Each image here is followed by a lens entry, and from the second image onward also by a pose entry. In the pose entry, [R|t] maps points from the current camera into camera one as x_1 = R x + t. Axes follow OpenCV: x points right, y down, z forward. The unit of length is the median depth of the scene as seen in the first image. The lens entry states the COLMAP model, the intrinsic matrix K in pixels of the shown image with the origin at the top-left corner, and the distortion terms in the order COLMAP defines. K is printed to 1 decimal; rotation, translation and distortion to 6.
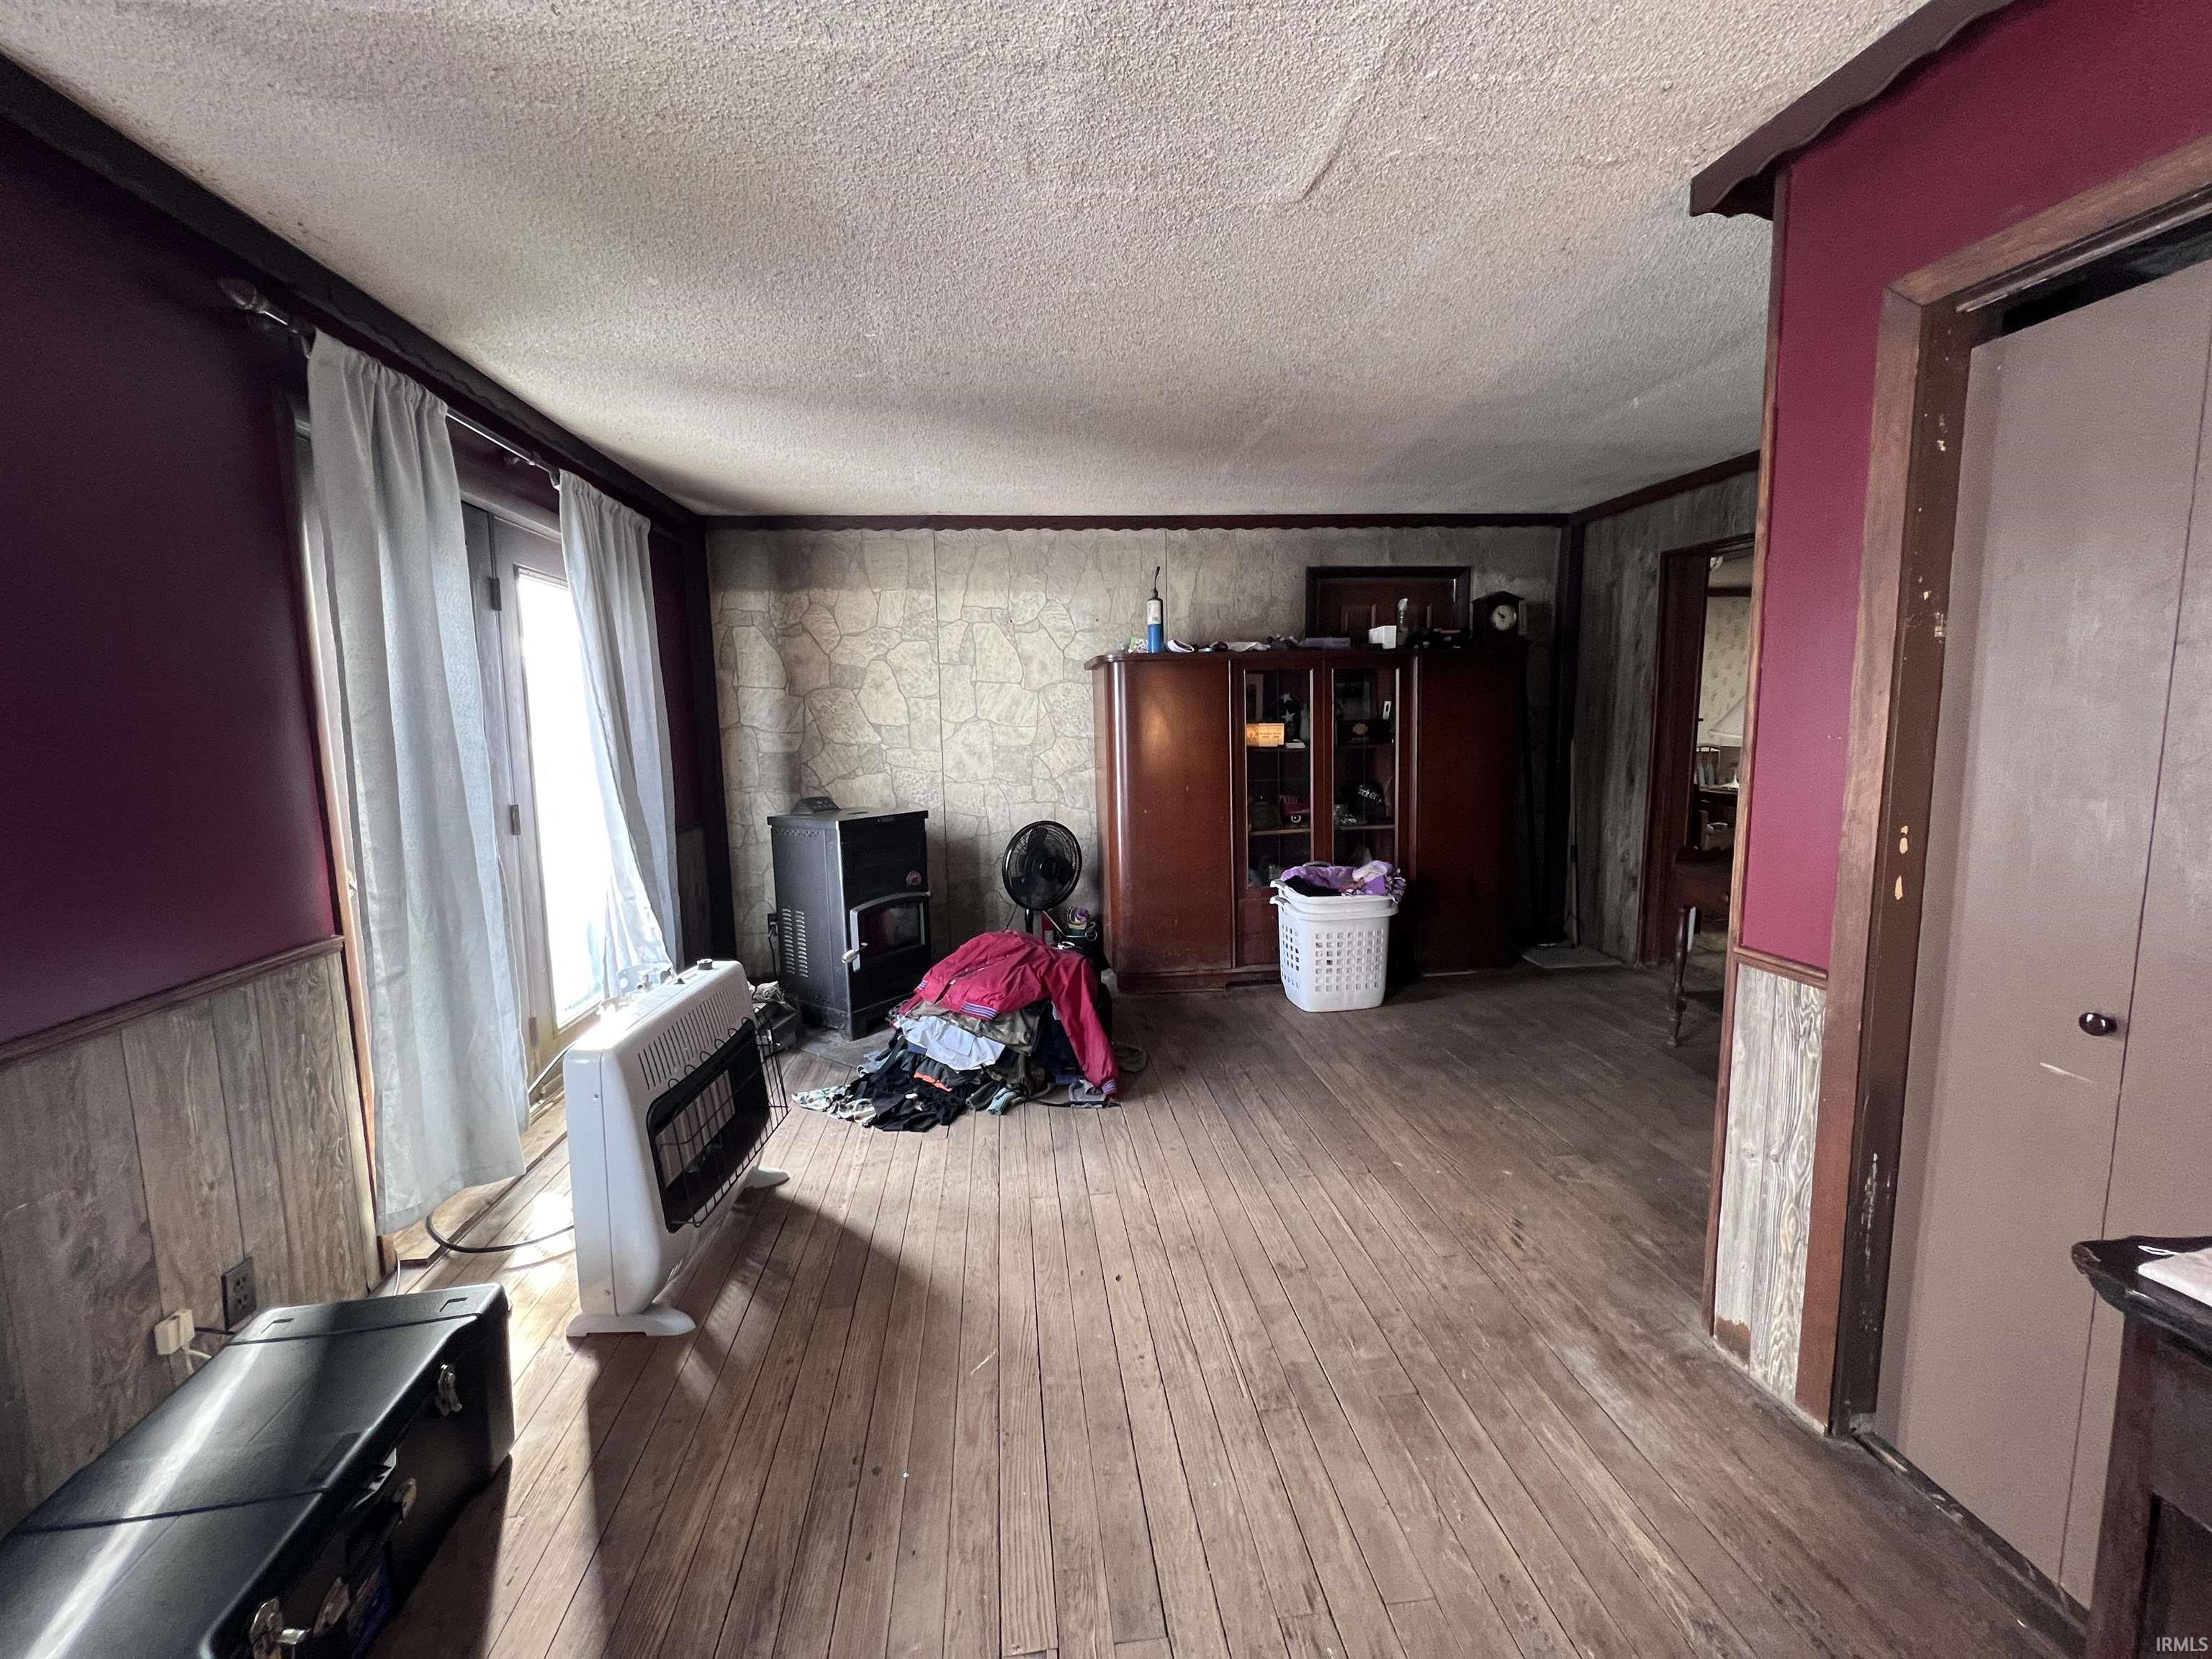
lens RADIAL K [[897.5, 0, 1094.1], [0, 897.5, 821.2], [0, 0, 1]] dist [-0.000842, -0.000138]
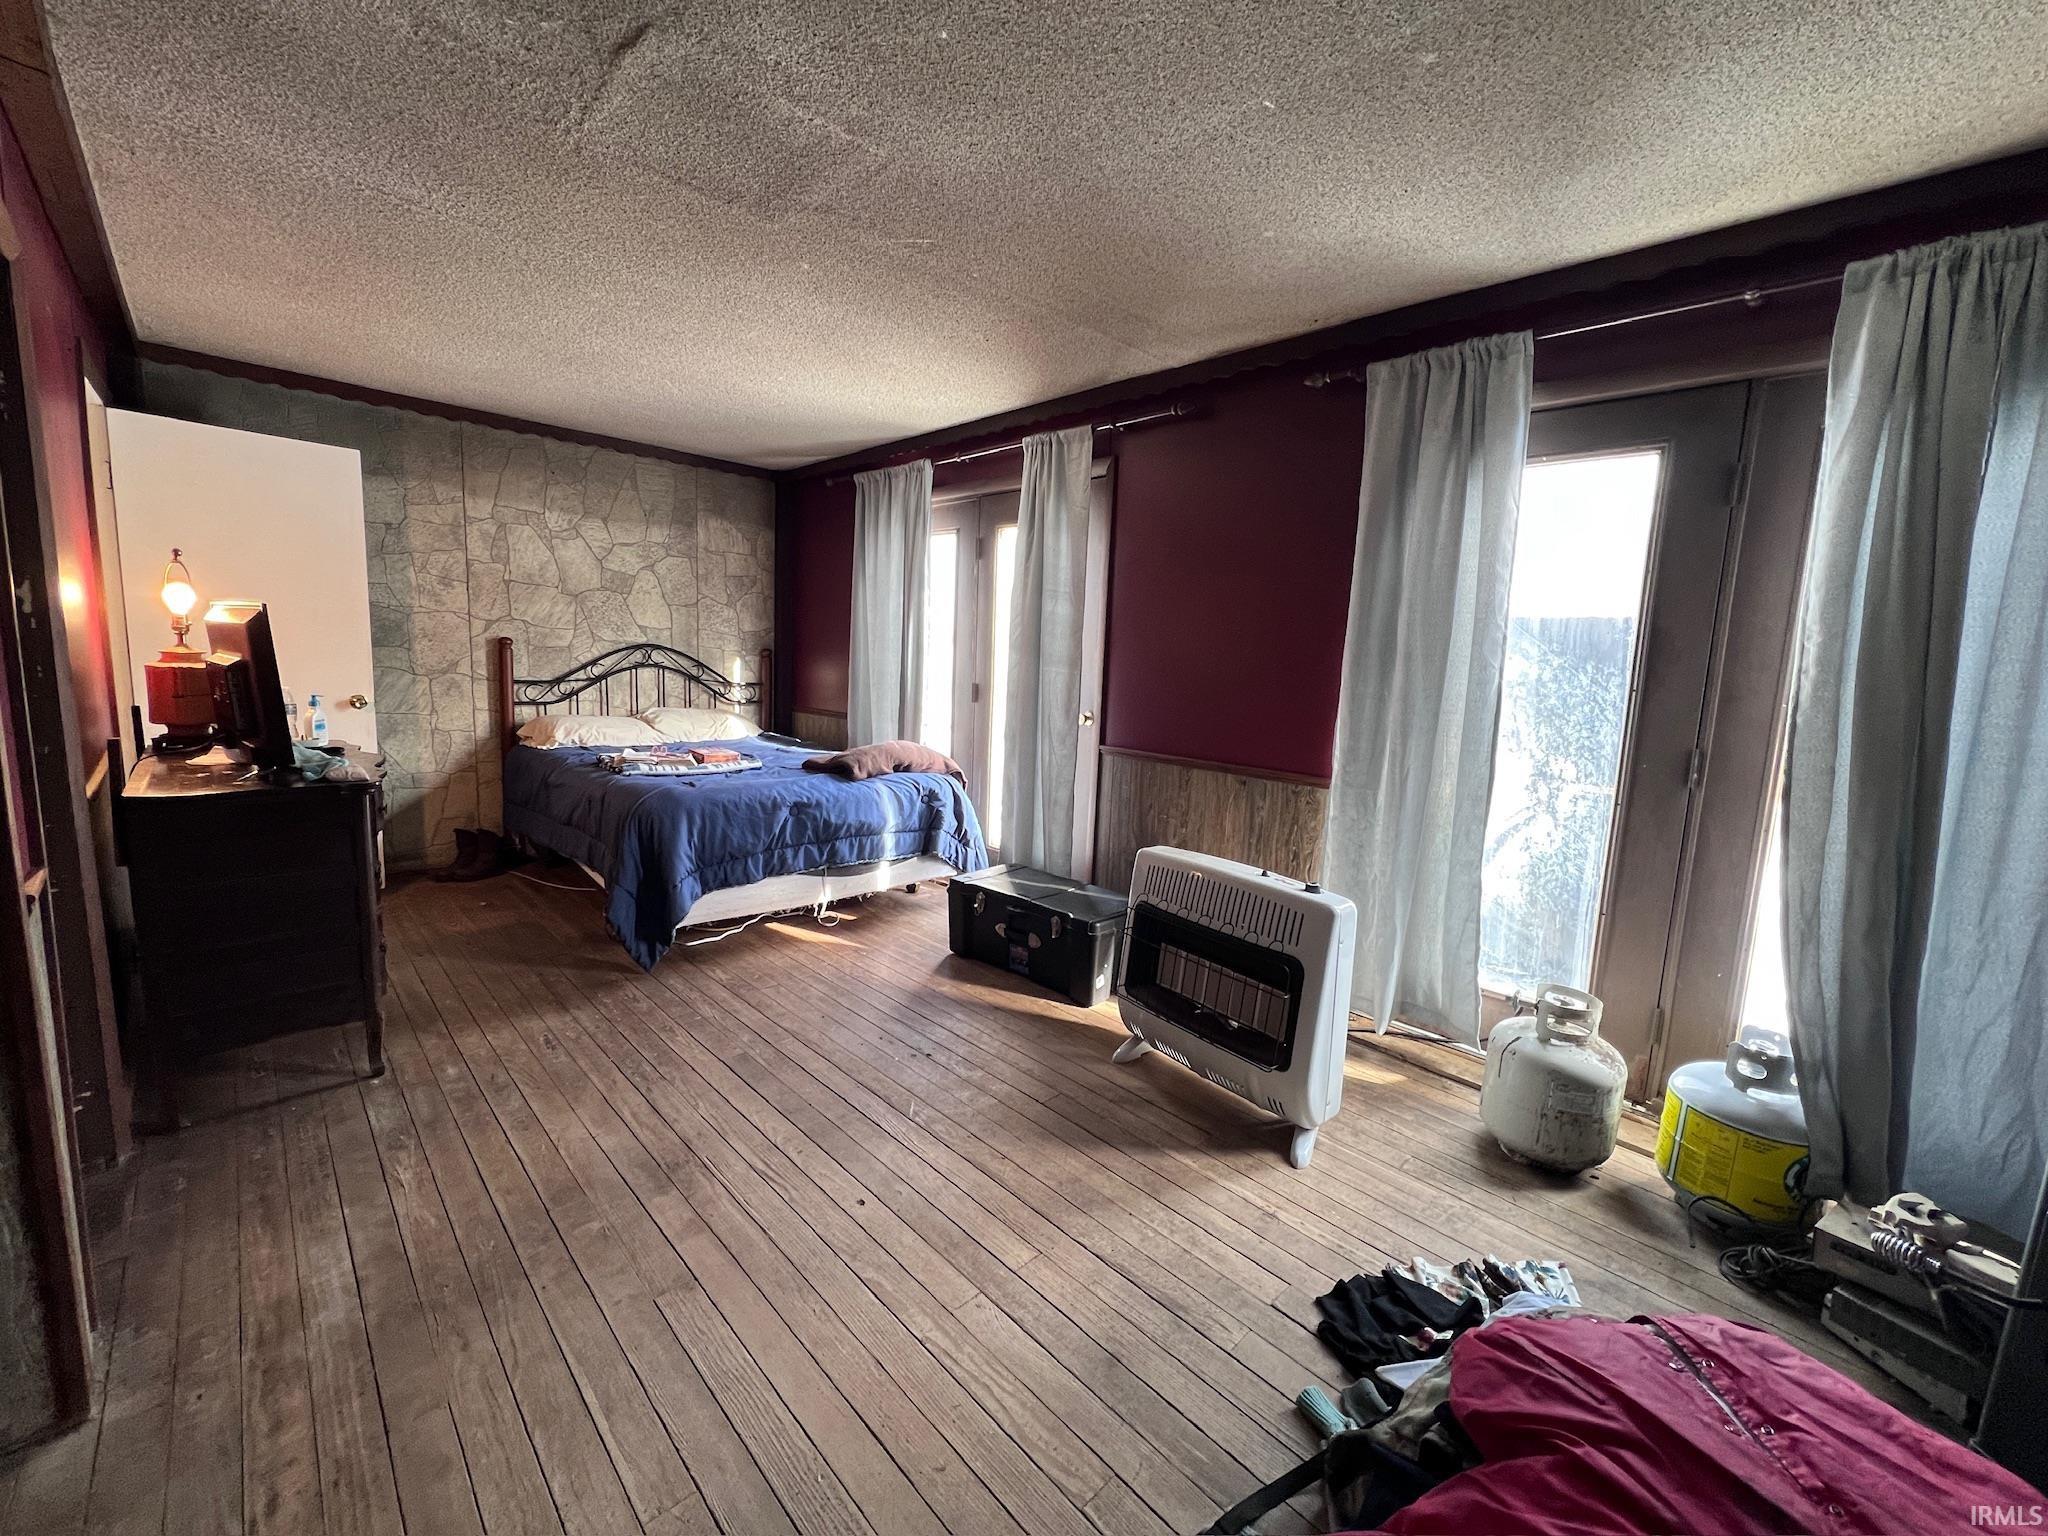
lens RADIAL K [[830.9, 0, 1013.0], [0, 830.9, 760.3], [0, 0, 1]] dist [-0.000842, -0.000138]
pose [[-0.797896, 0.068674, -0.598870, 0.443625], [-0.095722, 0.966448, 0.238359, -0.194927], [0.595146, 0.247511, -0.764552, 1.846452]]
